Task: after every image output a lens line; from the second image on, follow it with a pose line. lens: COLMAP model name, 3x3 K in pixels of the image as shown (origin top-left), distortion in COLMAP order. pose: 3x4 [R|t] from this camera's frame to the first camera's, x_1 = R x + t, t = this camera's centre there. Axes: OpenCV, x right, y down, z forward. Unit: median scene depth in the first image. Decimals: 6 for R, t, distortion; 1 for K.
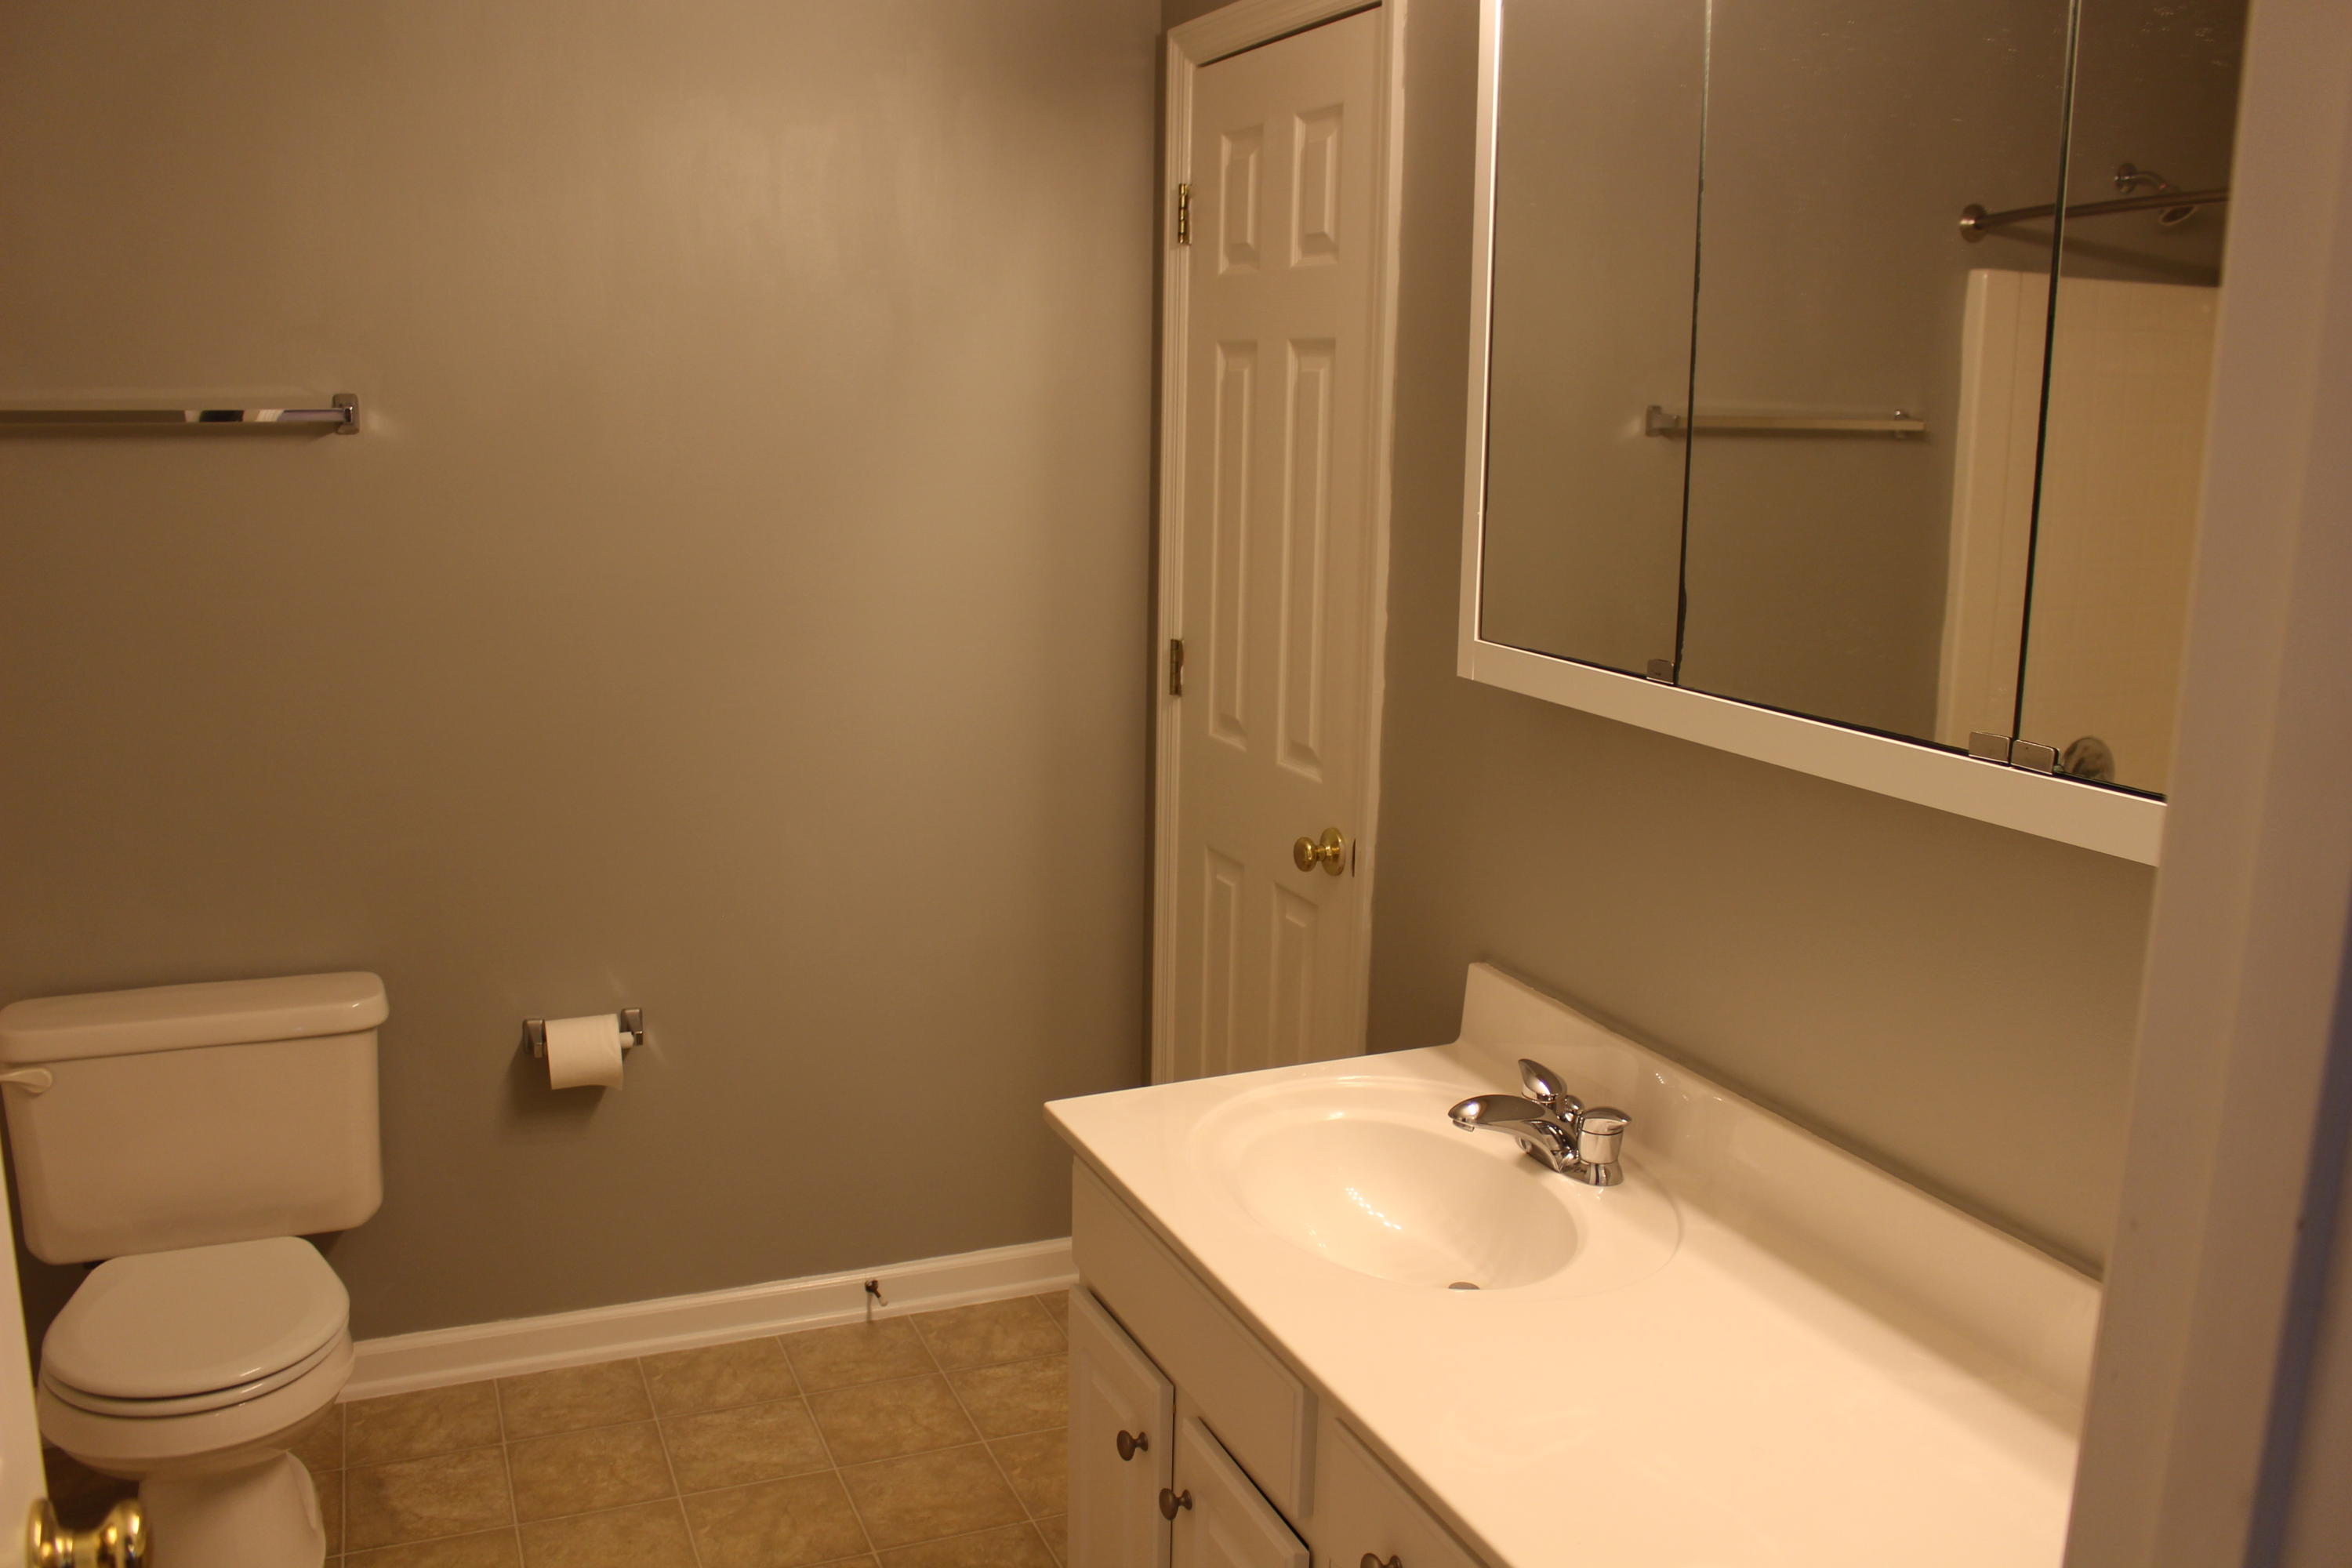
lens RADIAL K [[1962.6, 0, 1169.7], [0, 1962.6, 798.0], [0, 0, 1]] dist [-0.151977, 0.125295]
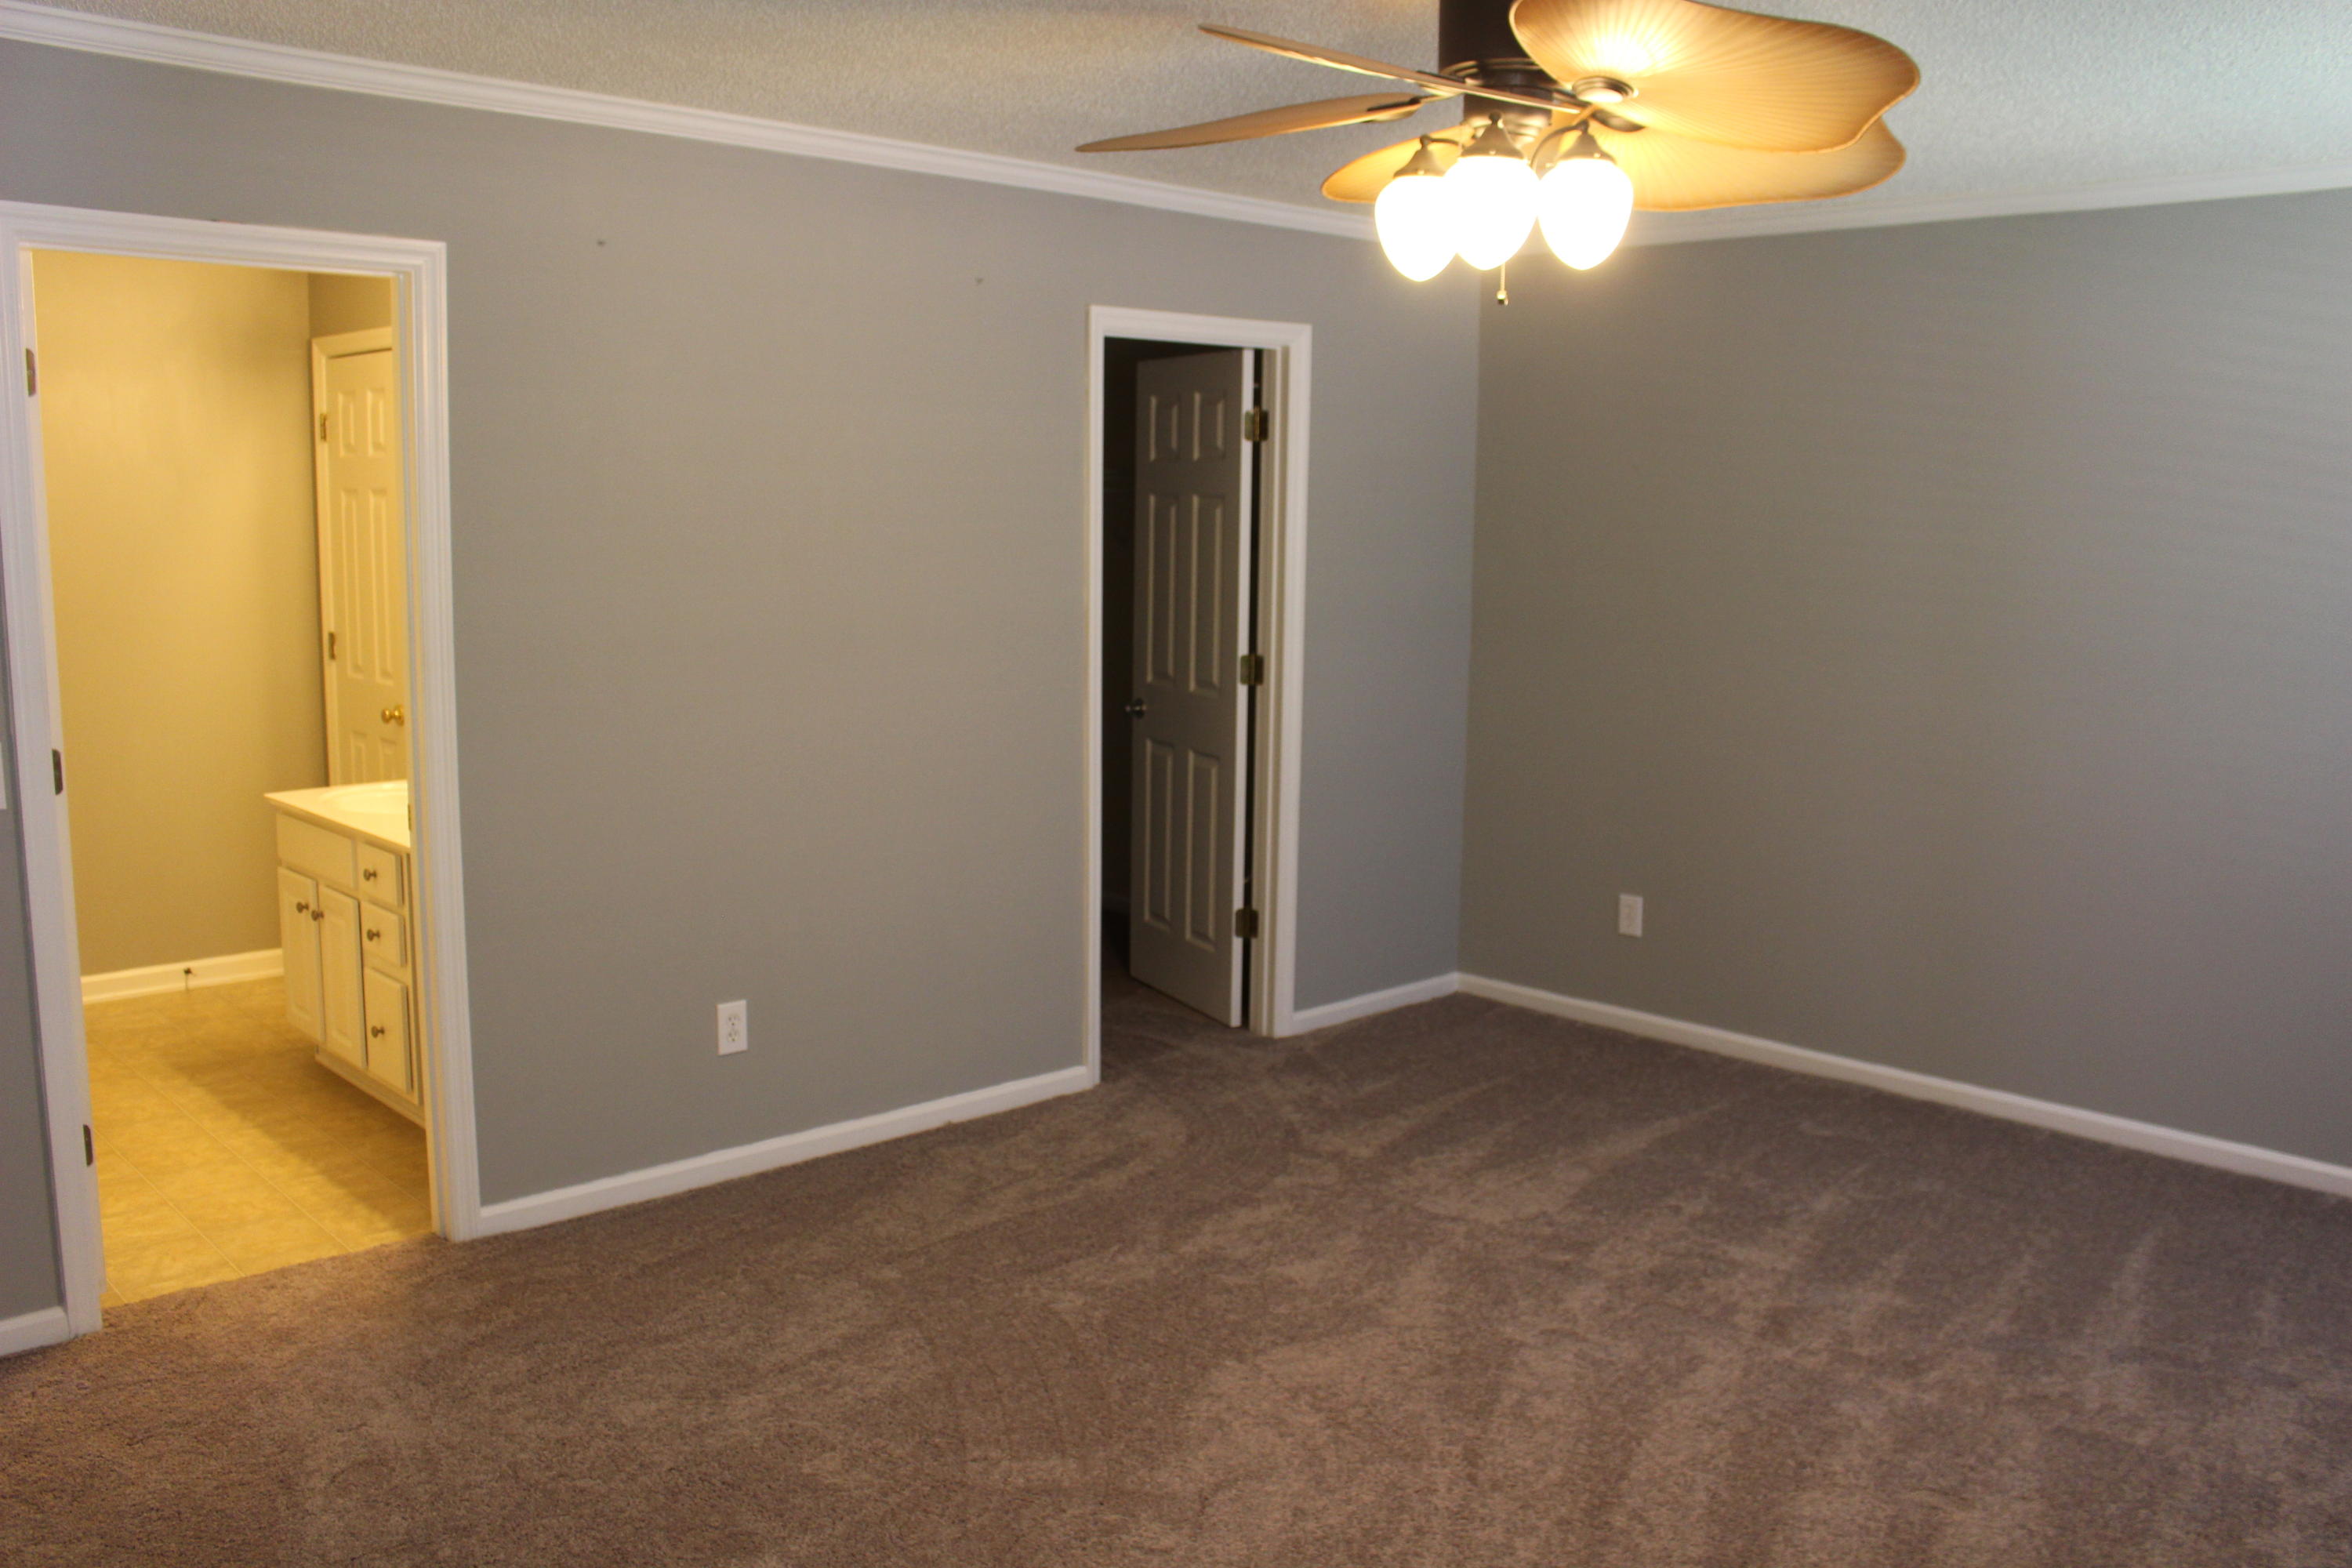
lens RADIAL K [[1962.6, 0, 1169.7], [0, 1962.6, 798.0], [0, 0, 1]] dist [-0.151977, 0.125295]
pose [[0.935456, -0.055331, 0.349086, 0.120461], [0.070967, 0.996960, -0.032150, 0.228222], [-0.346246, 0.054849, 0.936539, -1.217977]]
